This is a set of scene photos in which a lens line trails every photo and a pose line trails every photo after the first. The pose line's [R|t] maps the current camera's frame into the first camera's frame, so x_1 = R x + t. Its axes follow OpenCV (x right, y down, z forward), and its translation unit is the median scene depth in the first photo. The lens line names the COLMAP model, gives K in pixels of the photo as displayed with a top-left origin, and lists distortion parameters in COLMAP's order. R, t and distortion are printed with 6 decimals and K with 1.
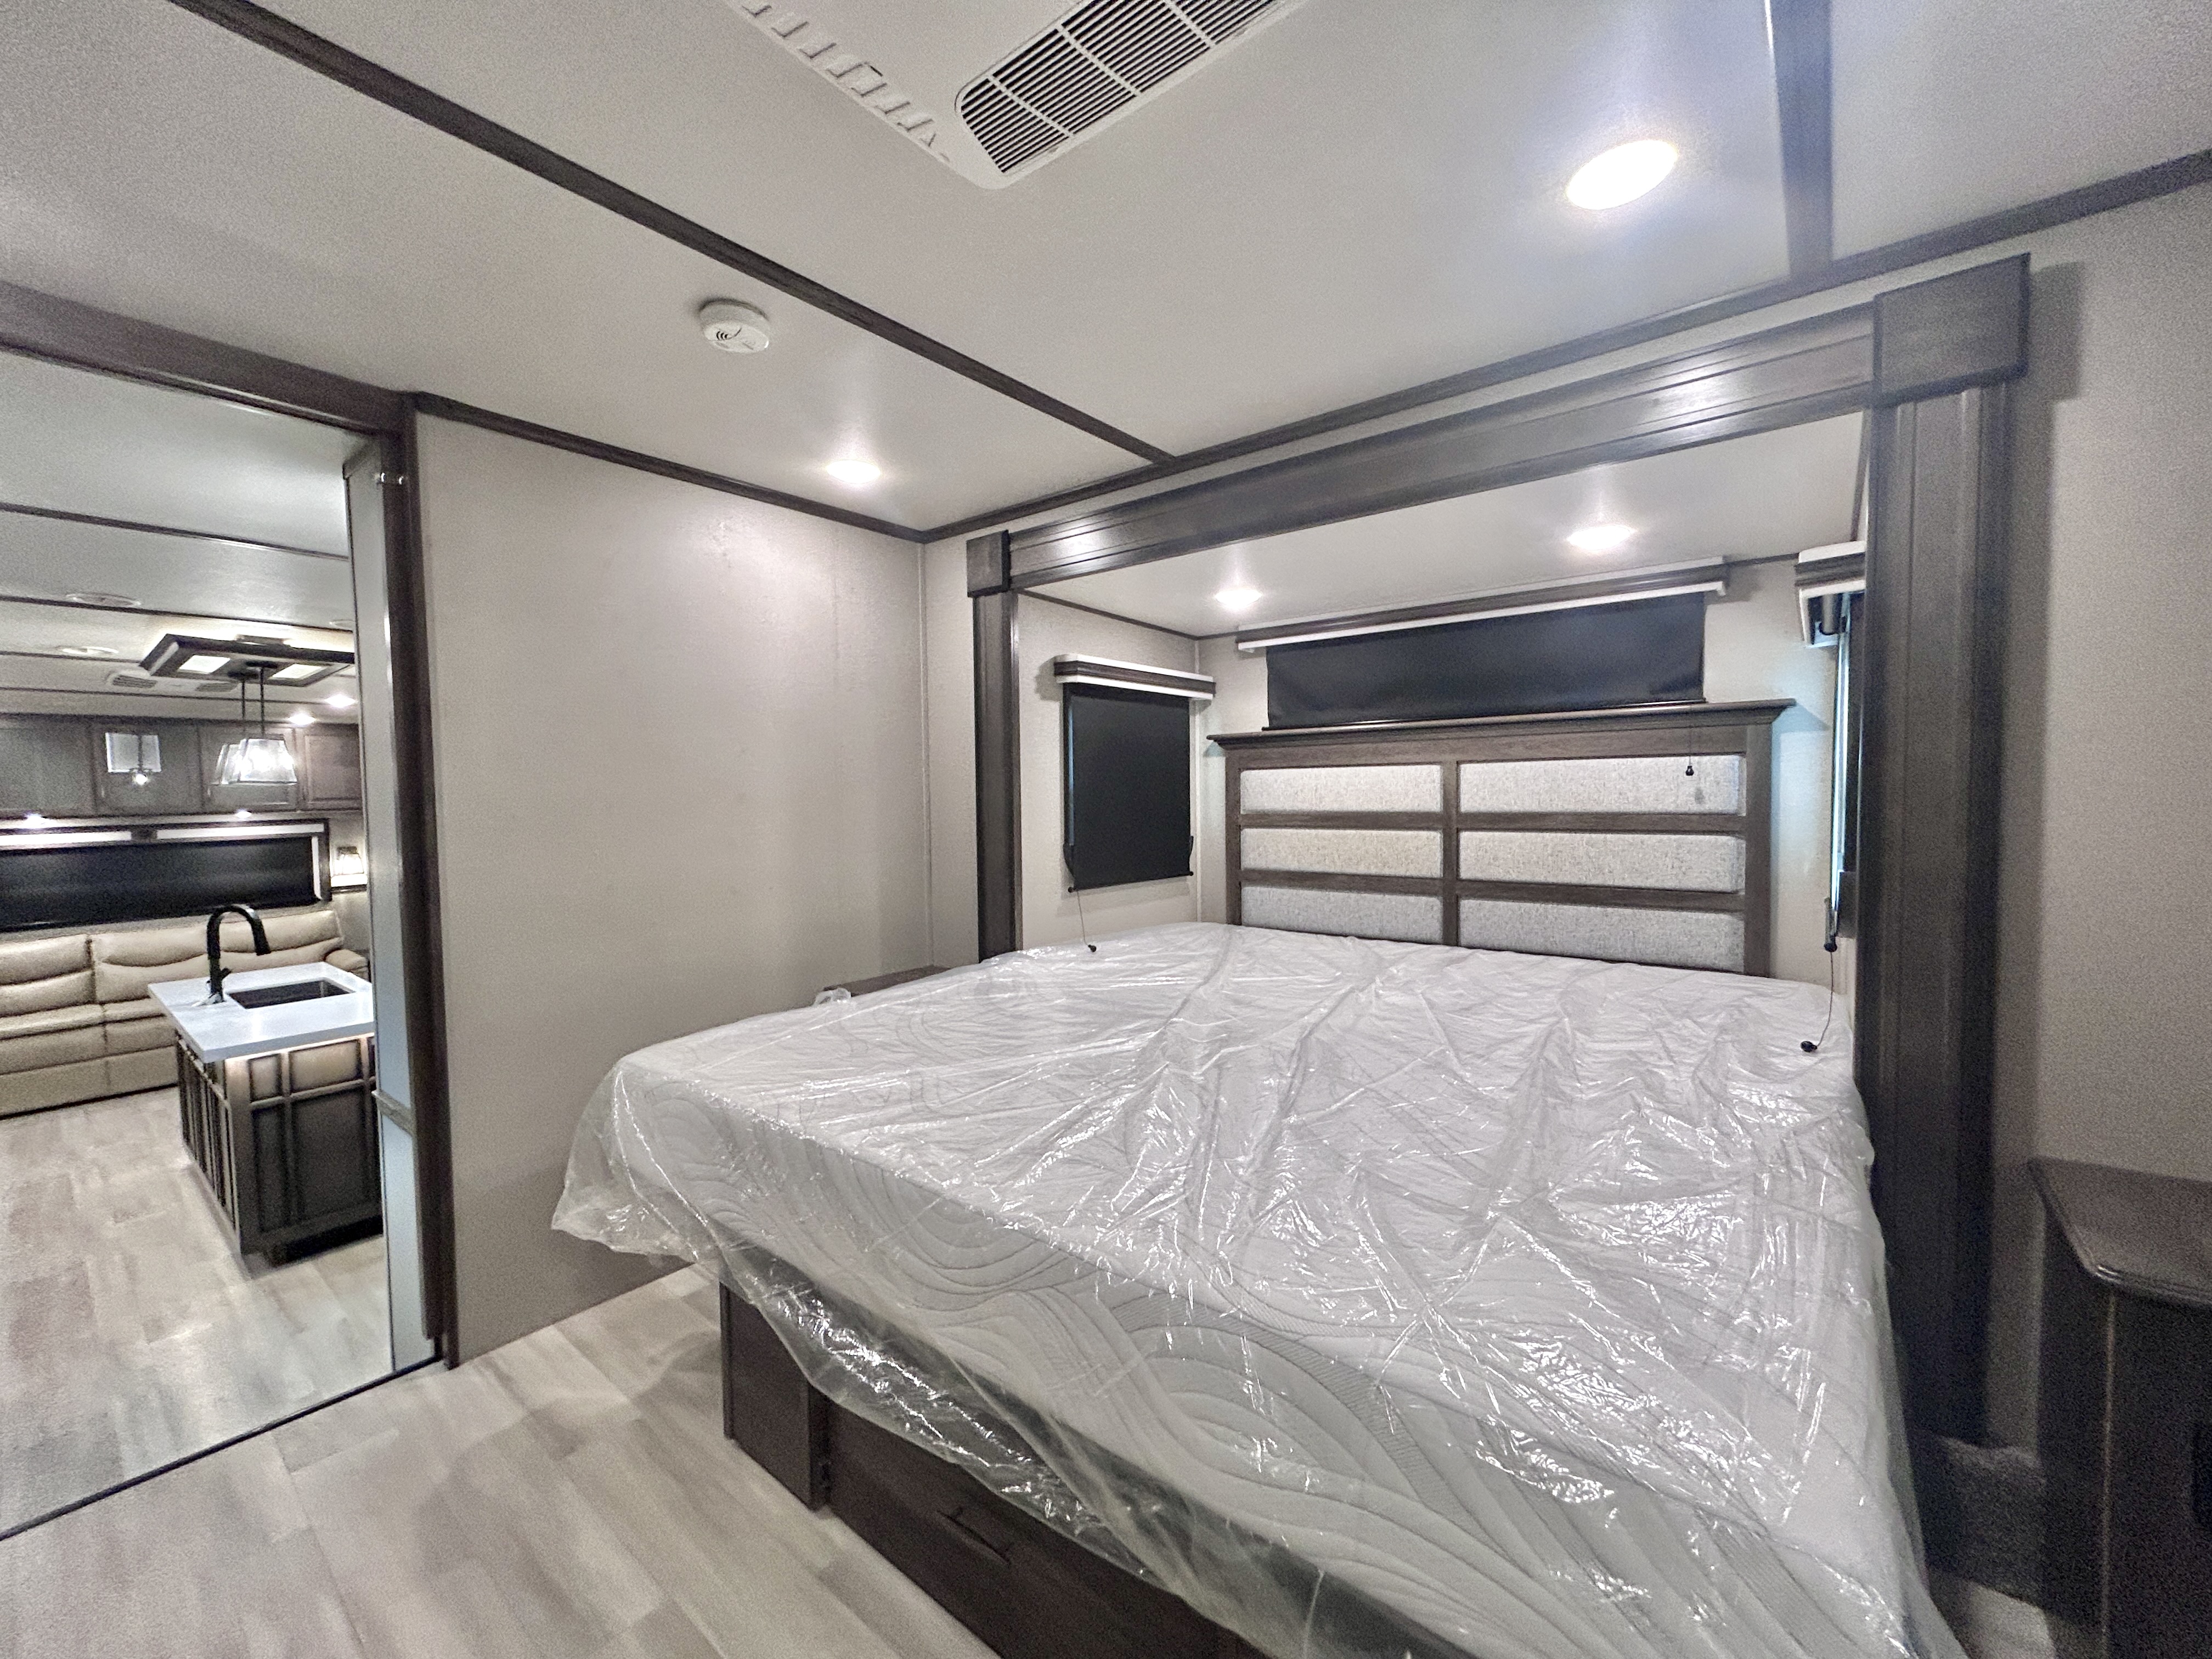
lens RADIAL K [[890.3, 0, 1106.4], [0, 890.3, 834.9], [0, 0, 1]] dist [-0.001335, 0.000317]
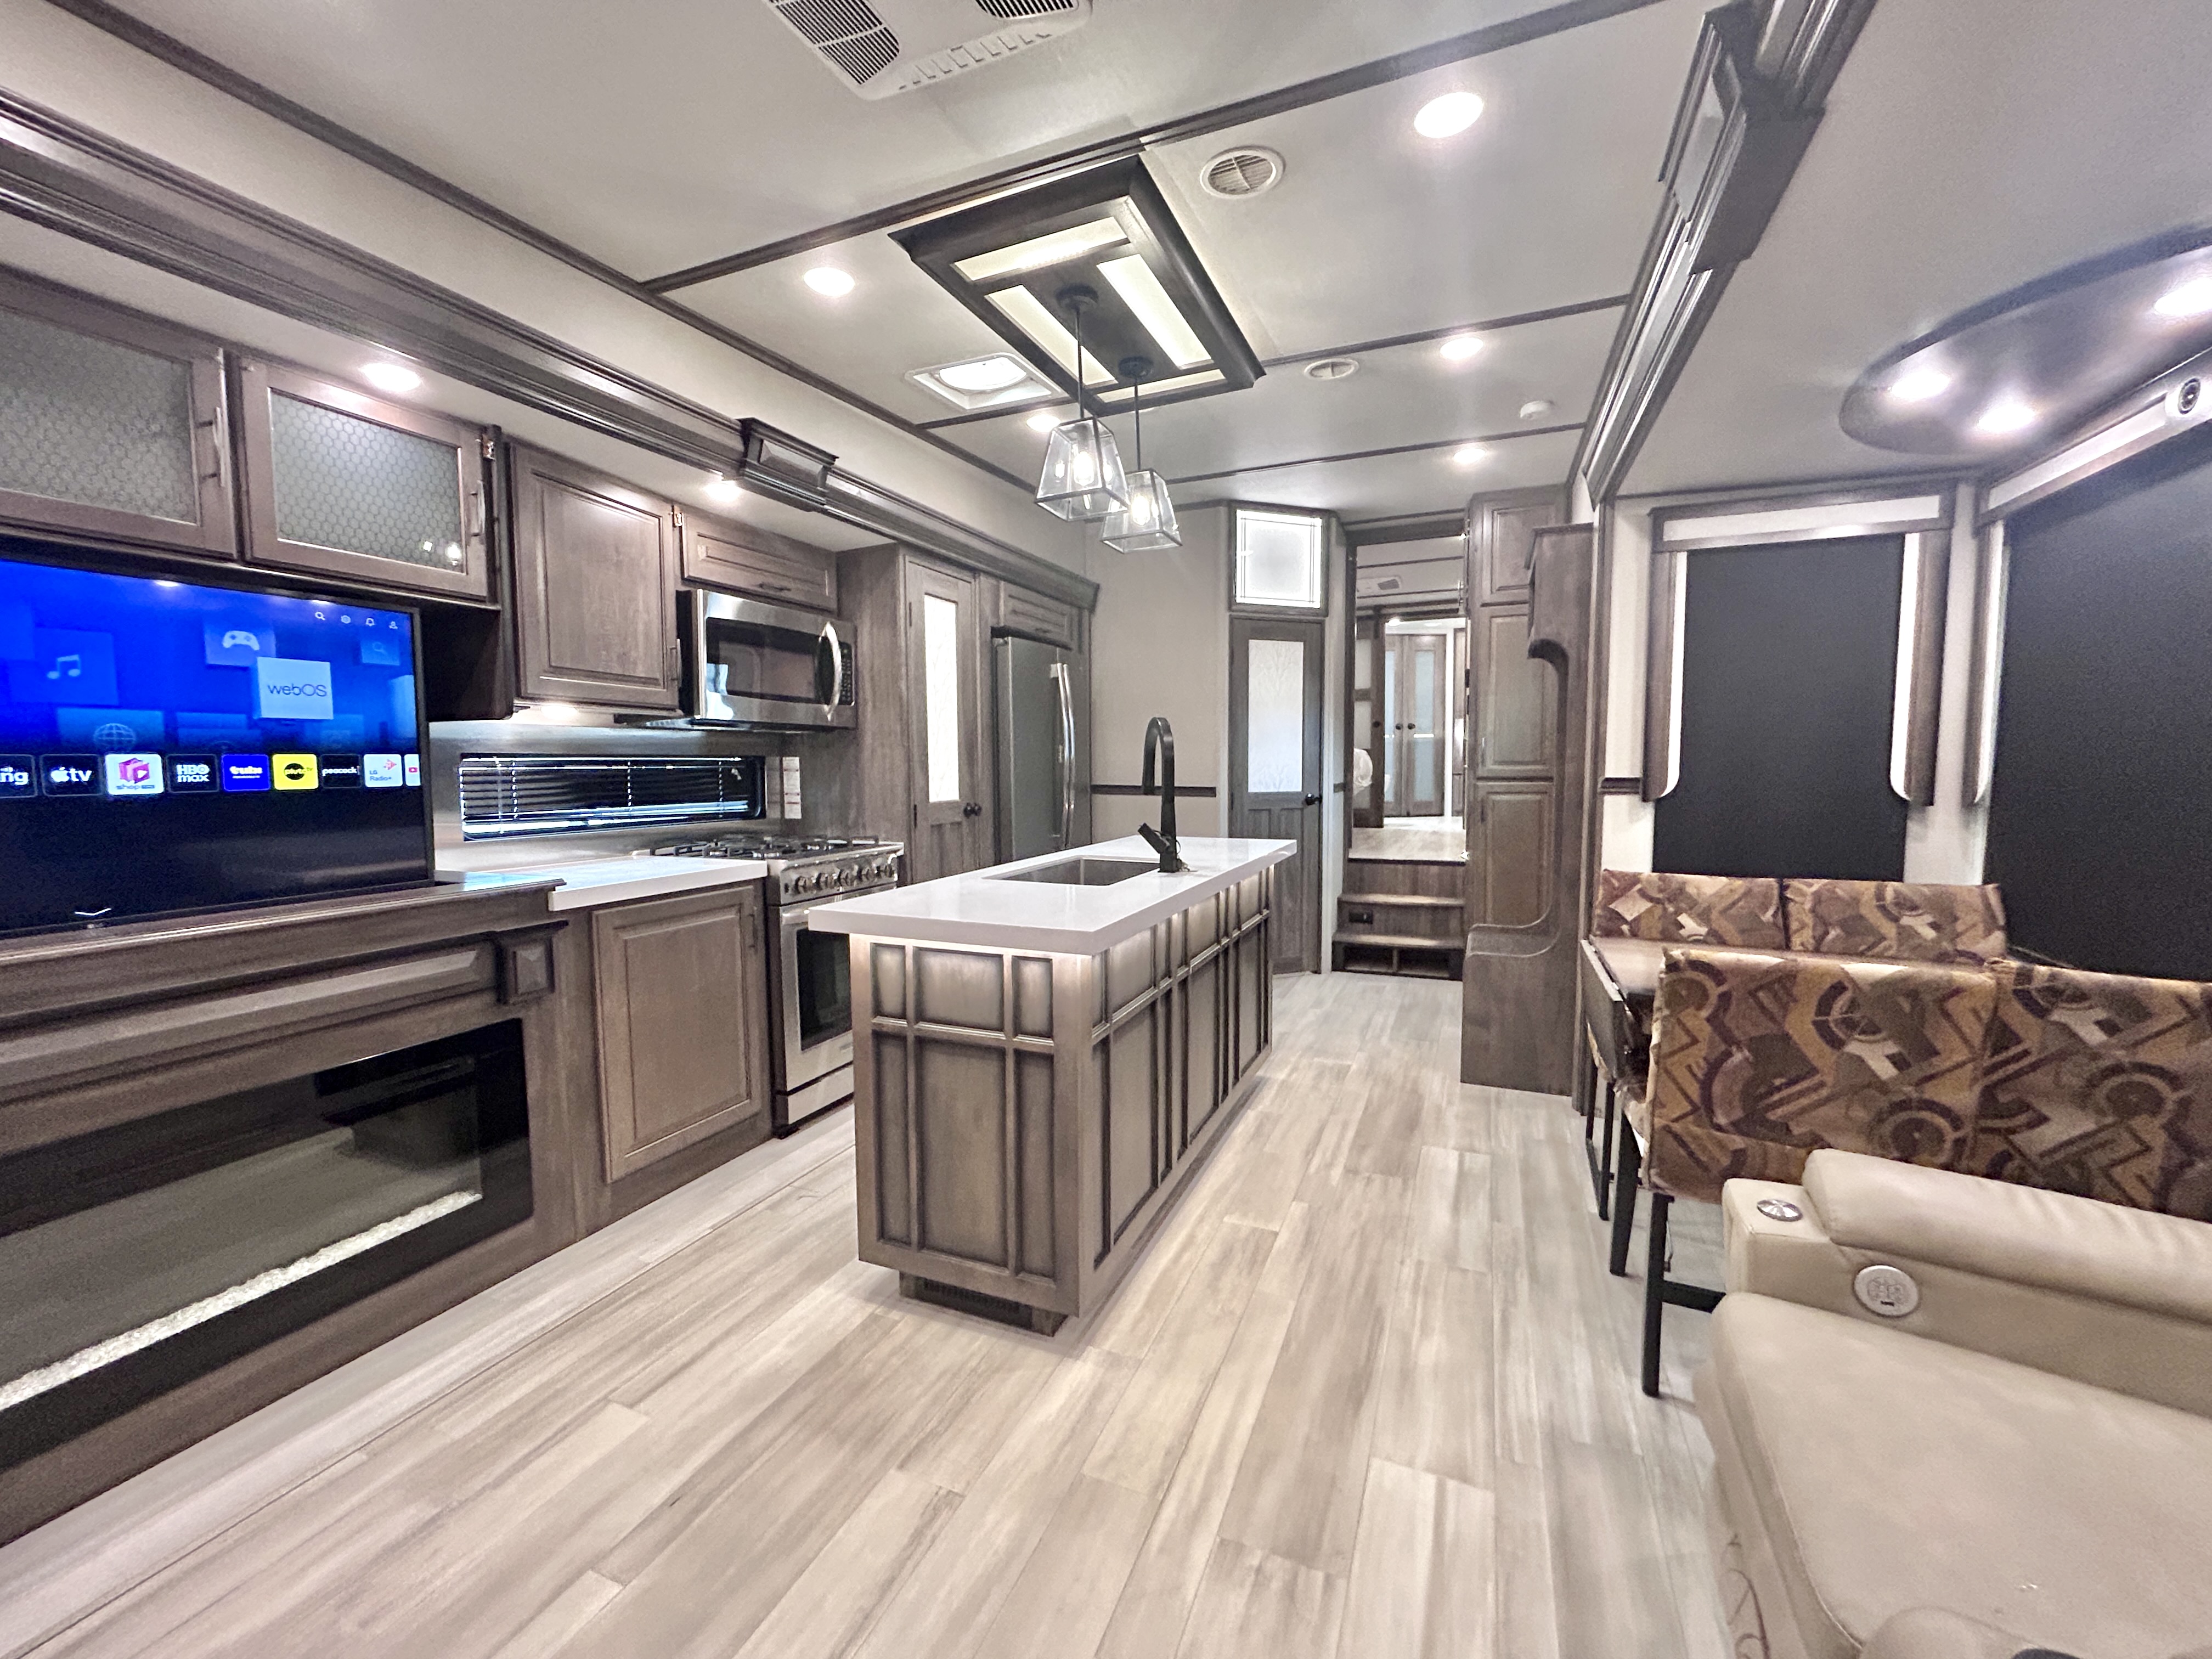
lens RADIAL K [[890.2, 0, 1101.0], [0, 890.2, 826.9], [0, 0, 1]] dist [-0.001277, 0.000534]
pose [[-0.269115, -0.050594, 0.961778, -1.109108], [0.058909, 0.995885, 0.068872, 0.076605], [-0.961305, 0.075192, -0.265027, 0.844379]]
